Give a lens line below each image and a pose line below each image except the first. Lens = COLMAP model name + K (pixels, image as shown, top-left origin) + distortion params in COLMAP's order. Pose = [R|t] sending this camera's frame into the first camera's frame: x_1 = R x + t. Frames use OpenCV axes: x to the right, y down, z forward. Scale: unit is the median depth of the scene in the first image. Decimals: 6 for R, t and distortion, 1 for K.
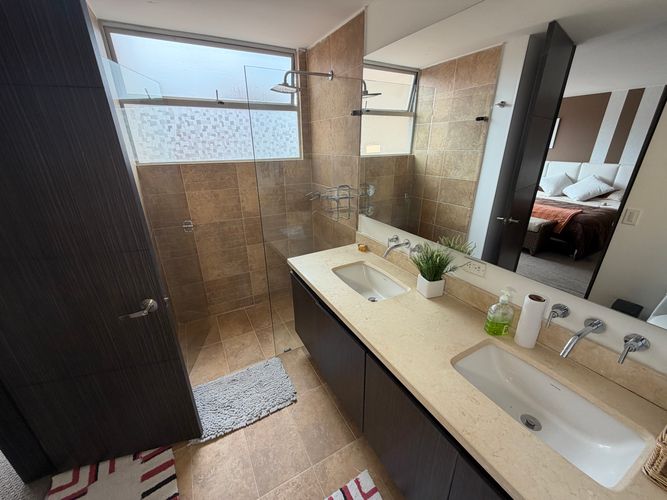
lens RADIAL K [[266.0, 0, 331.4], [0, 266.0, 249.2], [0, 0, 1]] dist [0.000101, 0.000070]
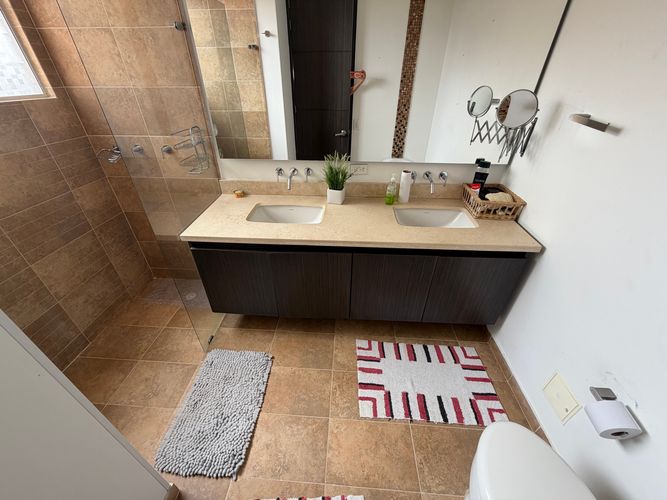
lens RADIAL K [[266.0, 0, 331.4], [0, 266.0, 249.2], [0, 0, 1]] dist [0.000101, 0.000070]
pose [[0.530857, -0.455650, 0.714544, -0.474106], [0.304807, 0.889392, 0.340696, -0.053529], [-0.790748, 0.036937, 0.611026, 0.175874]]
